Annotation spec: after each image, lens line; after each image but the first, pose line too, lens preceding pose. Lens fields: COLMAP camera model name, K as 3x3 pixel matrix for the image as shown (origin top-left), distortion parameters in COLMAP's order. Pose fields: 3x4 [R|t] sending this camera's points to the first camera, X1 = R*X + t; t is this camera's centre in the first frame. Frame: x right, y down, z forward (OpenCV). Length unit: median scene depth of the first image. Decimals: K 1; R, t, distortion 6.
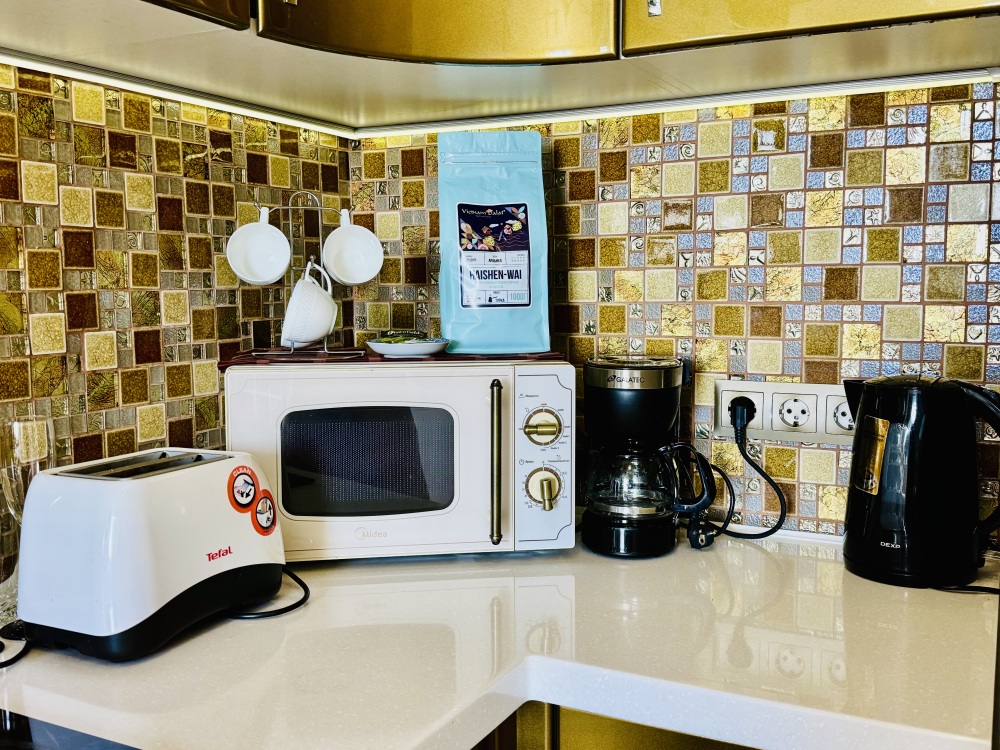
lens RADIAL K [[1042.2, 0, 500.5], [0, 1042.2, 377.0], [0, 0, 1]] dist [0.064866, 0.000000]
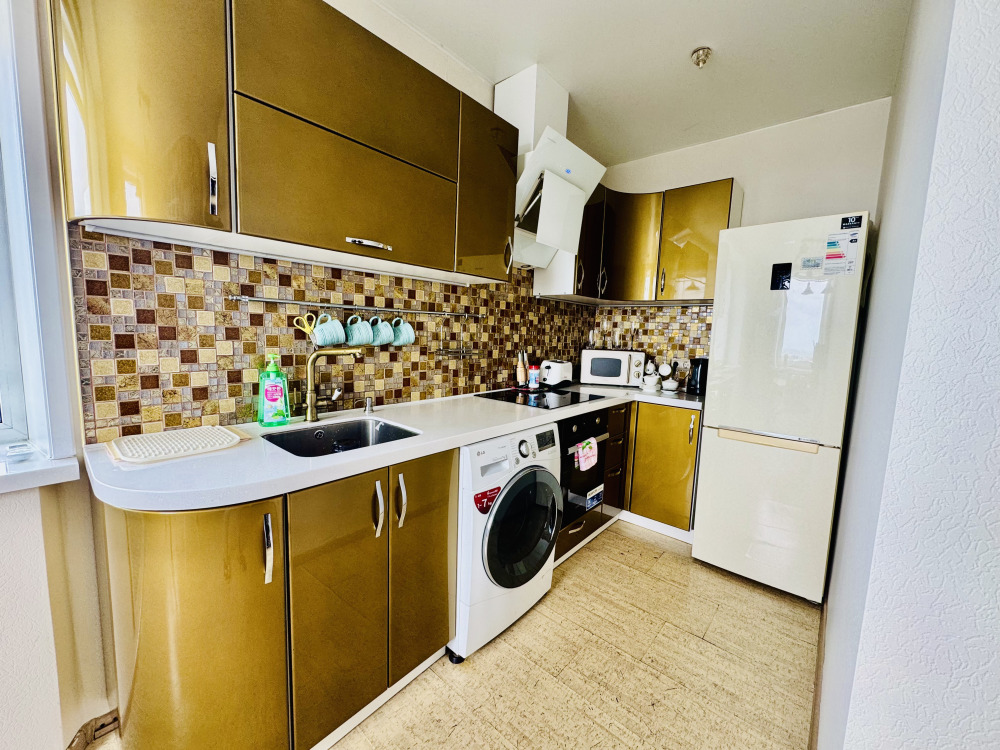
lens RADIAL K [[396.1, 0, 502.4], [0, 396.1, 380.1], [0, 0, 1]] dist [-0.002725, -0.000518]
pose [[0.977948, 0.066062, -0.198127, -0.236255], [-0.060757, 0.997615, 0.032744, 0.107699], [0.199818, -0.019985, 0.979629, -1.204599]]
